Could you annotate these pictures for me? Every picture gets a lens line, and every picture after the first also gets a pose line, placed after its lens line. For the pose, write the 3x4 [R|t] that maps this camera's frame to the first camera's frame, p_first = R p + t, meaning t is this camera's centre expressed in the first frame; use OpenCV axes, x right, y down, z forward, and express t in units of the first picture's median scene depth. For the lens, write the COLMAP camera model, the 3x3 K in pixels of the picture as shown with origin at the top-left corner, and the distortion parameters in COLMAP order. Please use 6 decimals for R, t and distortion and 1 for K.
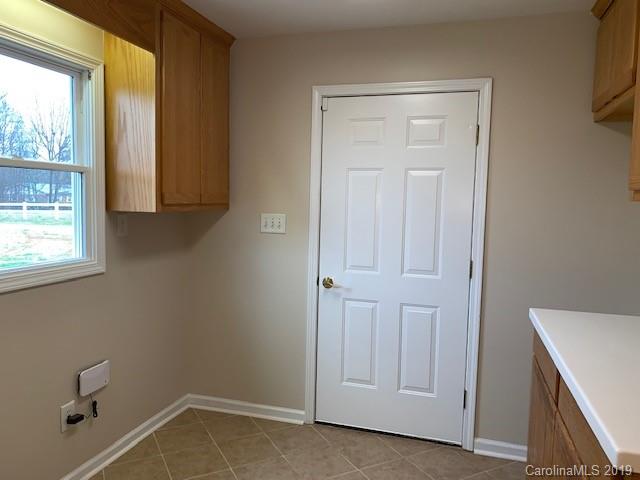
lens RADIAL K [[487.3, 0, 320.0], [0, 487.3, 240.0], [0, 0, 1]] dist [0.055373, -0.078183]
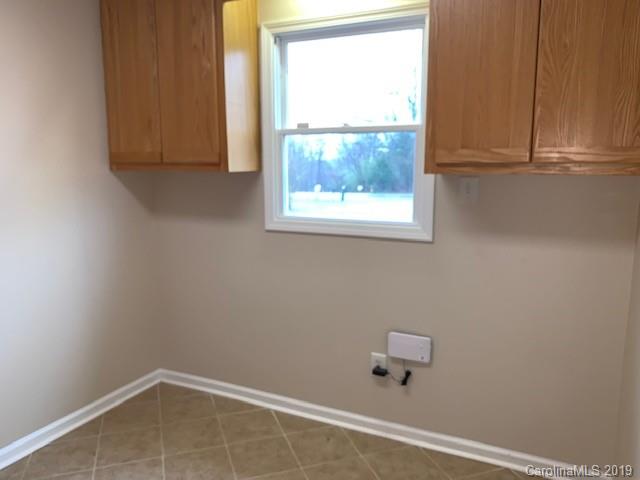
lens RADIAL K [[487.3, 0, 320.0], [0, 487.3, 240.0], [0, 0, 1]] dist [0.055373, -0.078183]
pose [[-0.153734, 0.139949, -0.978151, 0.498485], [-0.072541, 0.985650, 0.152423, -0.062598], [0.985446, 0.094388, -0.141376, 0.984770]]
